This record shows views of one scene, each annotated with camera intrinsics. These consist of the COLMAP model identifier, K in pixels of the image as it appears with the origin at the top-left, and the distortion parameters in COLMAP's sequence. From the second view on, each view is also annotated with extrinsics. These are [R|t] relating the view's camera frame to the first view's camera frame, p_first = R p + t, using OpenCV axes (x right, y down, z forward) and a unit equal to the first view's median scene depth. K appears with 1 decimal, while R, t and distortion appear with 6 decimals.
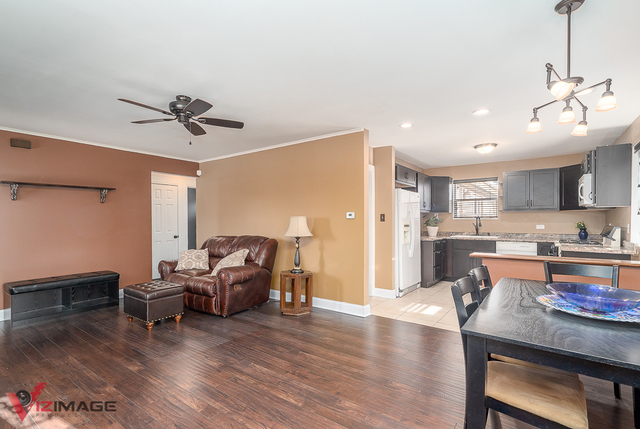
lens RADIAL K [[303.4, 0, 317.8], [0, 303.4, 212.5], [0, 0, 1]] dist [0.024292, 0.000434]
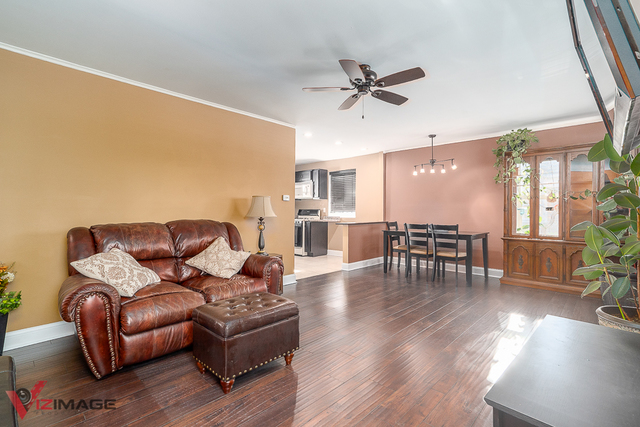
lens RADIAL K [[293.5, 0, 318.0], [0, 293.5, 215.1], [0, 0, 1]] dist [0.015016, 0.000465]
pose [[0.088041, -0.009362, 0.996073, -1.036587], [-0.026085, 0.999591, 0.011701, 0.061685], [-0.995775, -0.027012, 0.087761, 0.833973]]
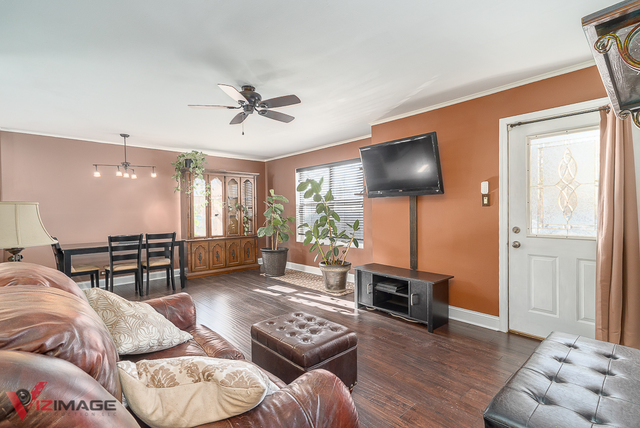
lens RADIAL K [[303.4, 0, 317.8], [0, 303.4, 212.0], [0, 0, 1]] dist [0.024292, 0.000434]
pose [[-0.983780, 0.014058, 0.178828, -0.648416], [0.011301, 0.999801, -0.016427, 0.043021], [-0.179024, -0.014140, -0.983743, 1.502178]]
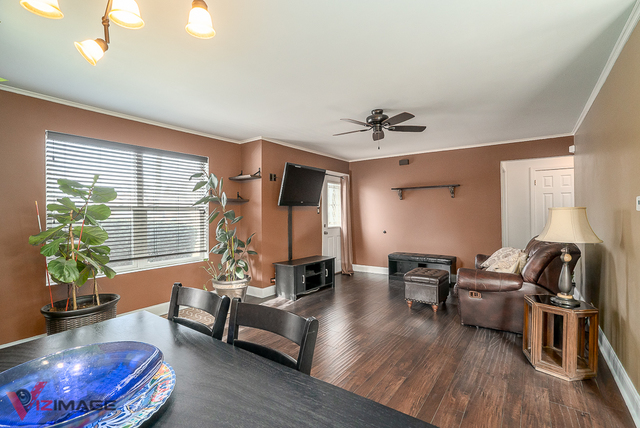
lens RADIAL K [[303.4, 0, 317.8], [0, 303.4, 212.0], [0, 0, 1]] dist [0.024292, 0.000434]
pose [[0.033492, 0.001002, -0.999438, 0.555160], [0.029141, 0.999573, 0.001978, 0.006611], [0.999014, -0.029190, 0.033448, 0.560876]]
